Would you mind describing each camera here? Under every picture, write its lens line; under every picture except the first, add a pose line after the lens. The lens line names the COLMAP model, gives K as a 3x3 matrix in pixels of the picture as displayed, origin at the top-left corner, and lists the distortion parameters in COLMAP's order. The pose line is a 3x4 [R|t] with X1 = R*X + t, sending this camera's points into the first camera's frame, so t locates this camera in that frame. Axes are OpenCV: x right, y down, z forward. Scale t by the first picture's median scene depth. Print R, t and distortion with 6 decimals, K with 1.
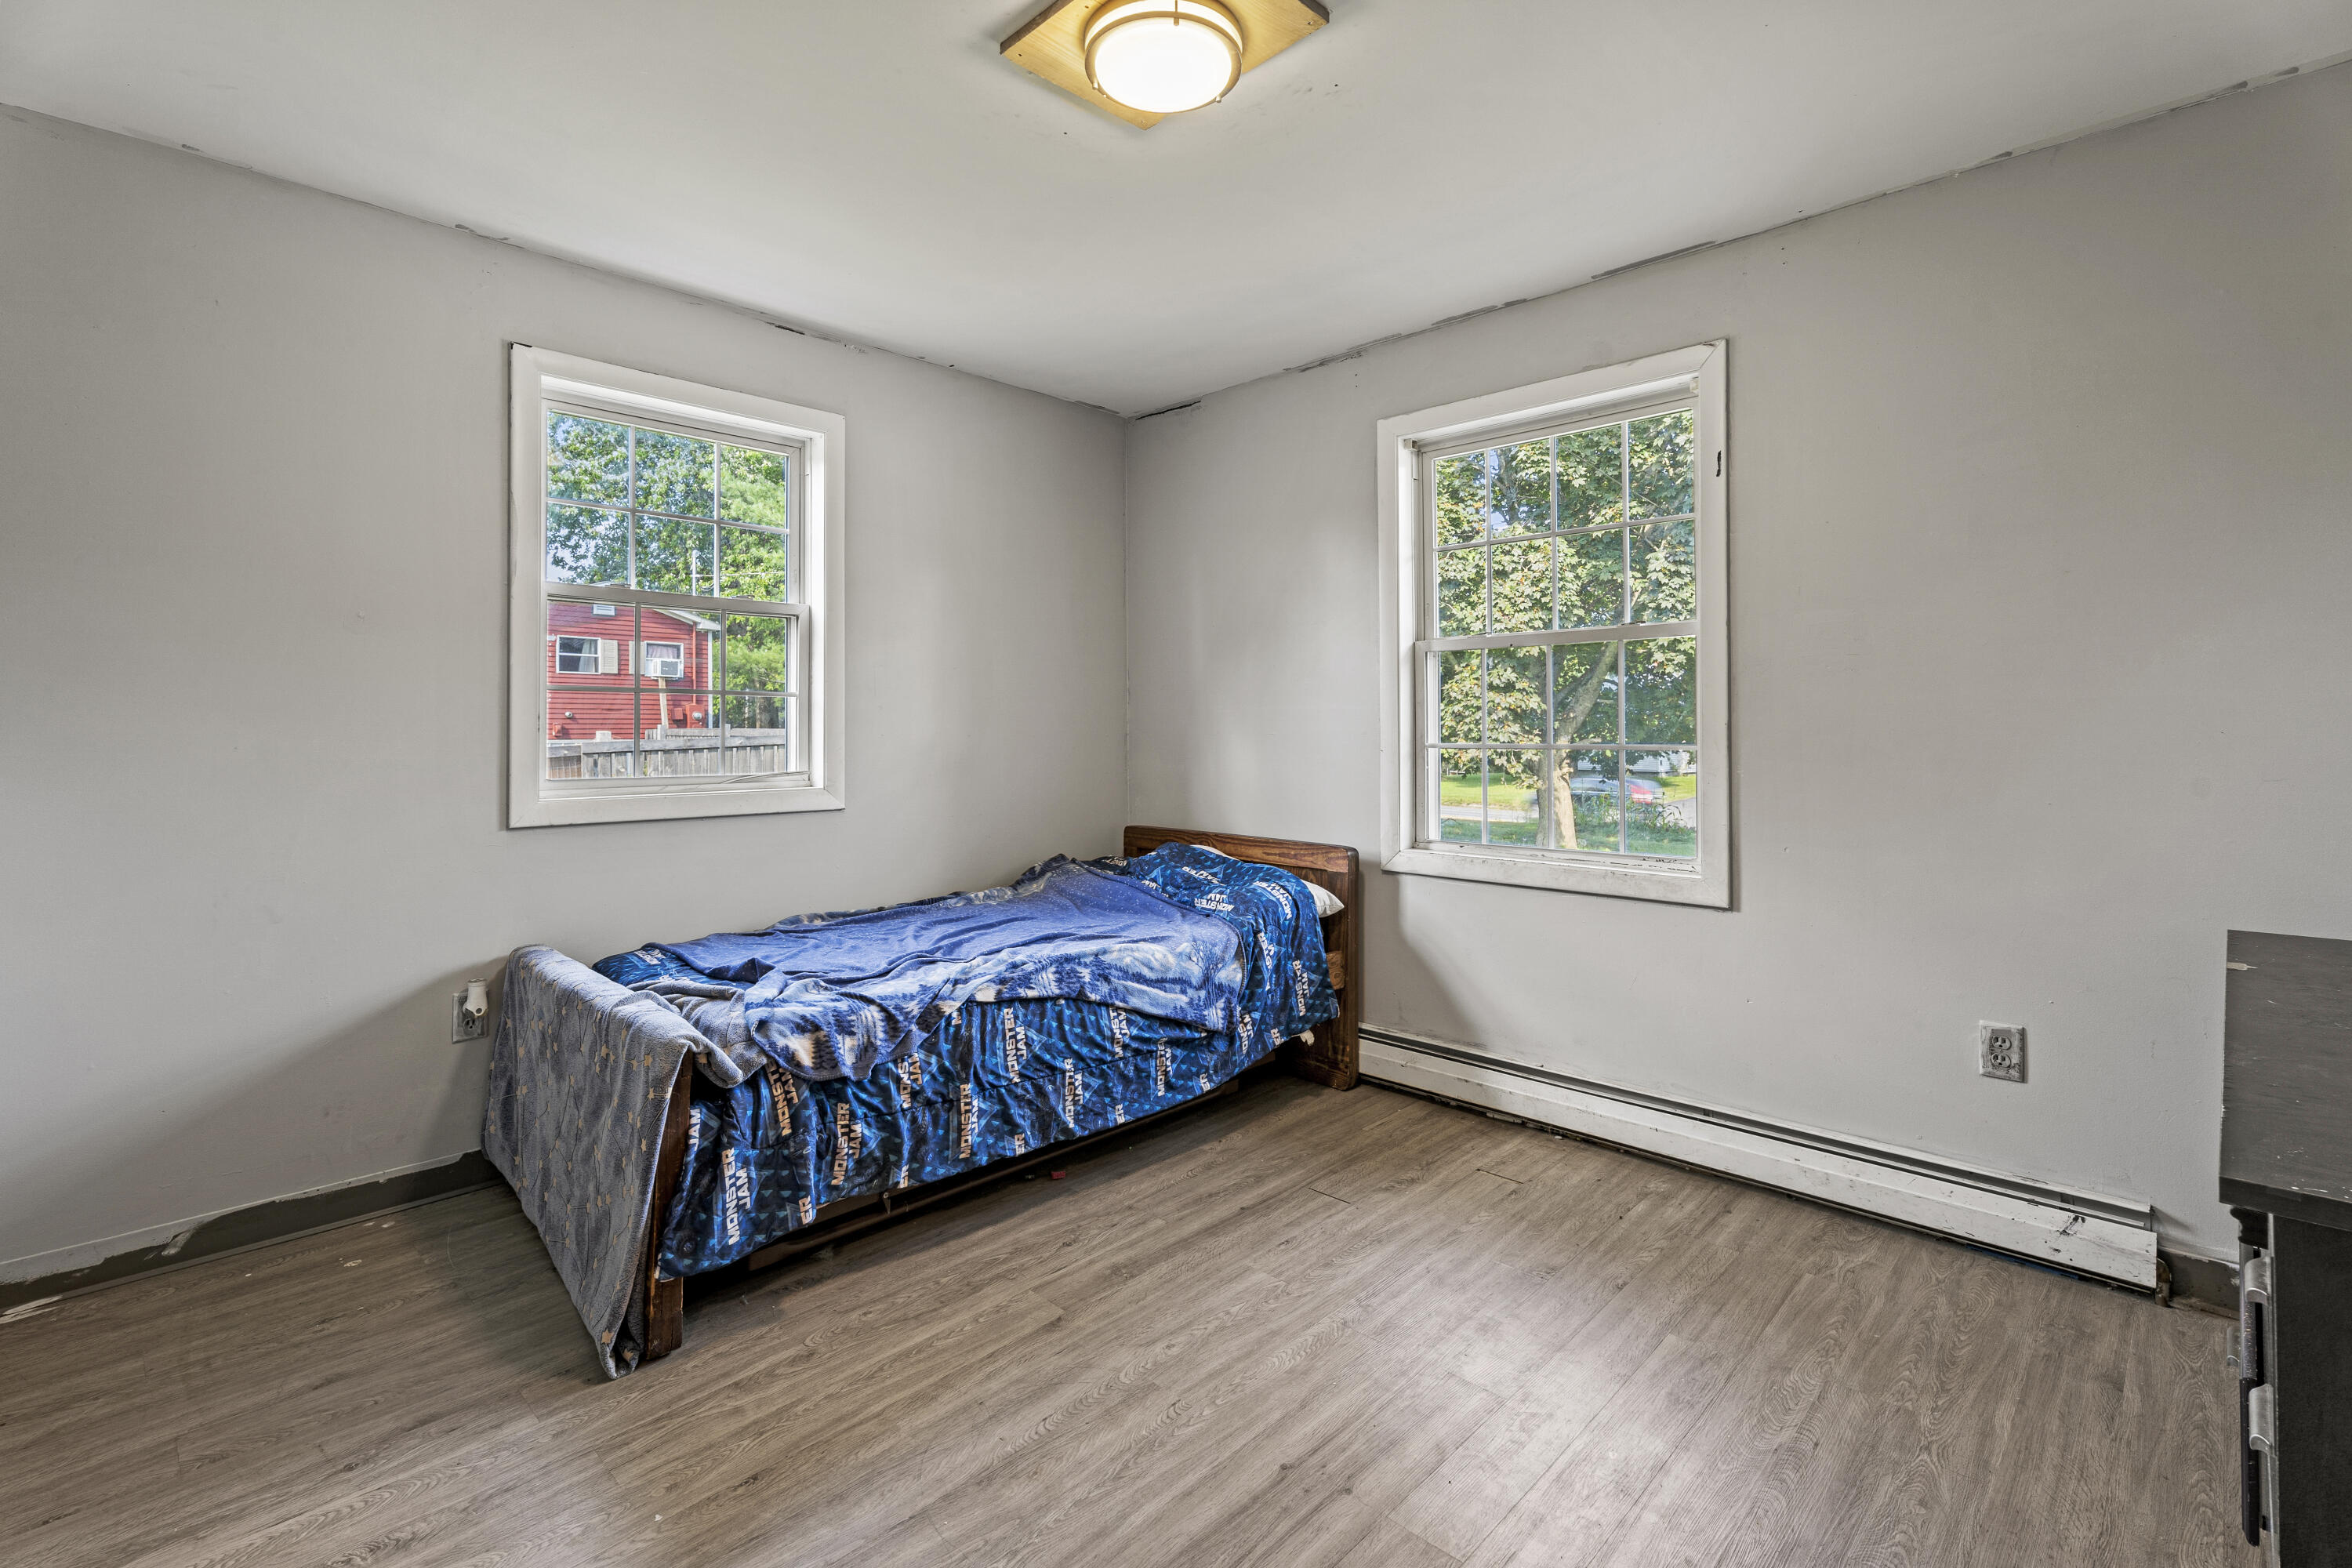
lens RADIAL K [[1068.4, 0, 1164.9], [0, 1068.4, 759.2], [0, 0, 1]] dist [0.002561, 0.000148]
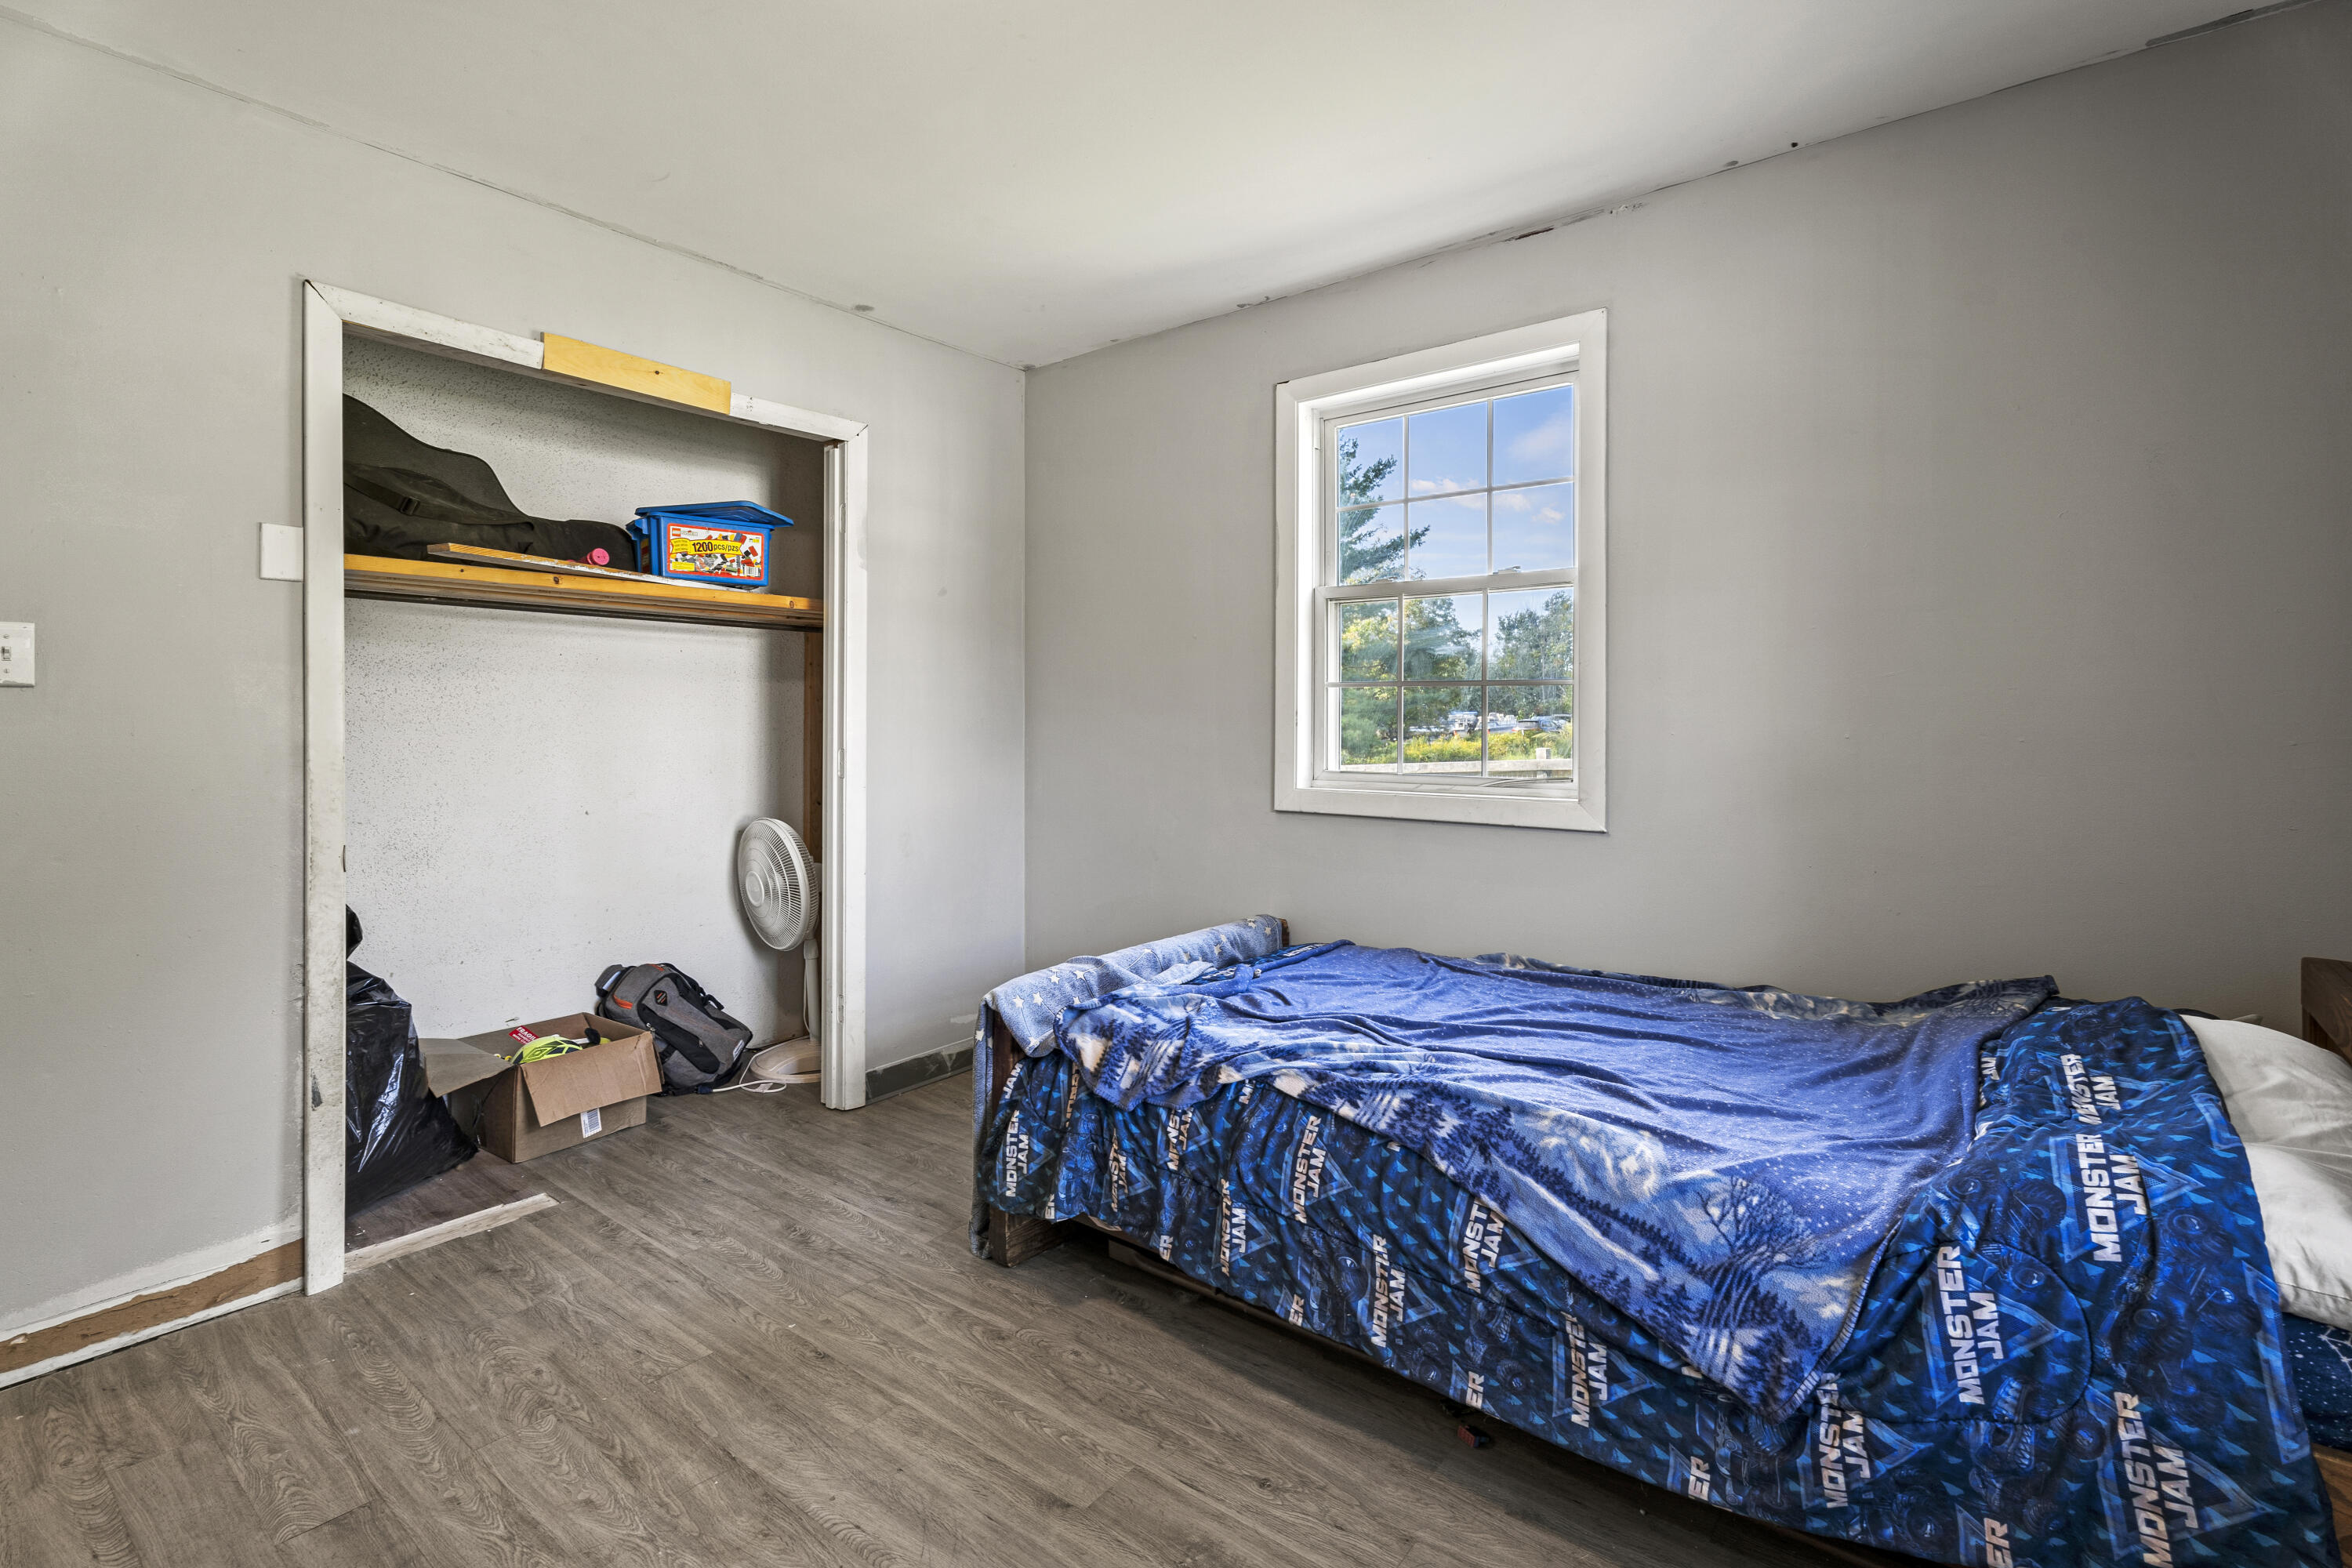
lens RADIAL K [[1084.7, 0, 1184.8], [0, 1084.7, 735.0], [0, 0, 1]] dist [0.005635, -0.000304]
pose [[0.108231, 0.012704, -0.994045, 0.542526], [-0.028725, 0.999541, 0.009647, -0.025531], [0.993711, 0.027509, 0.108546, 0.798517]]
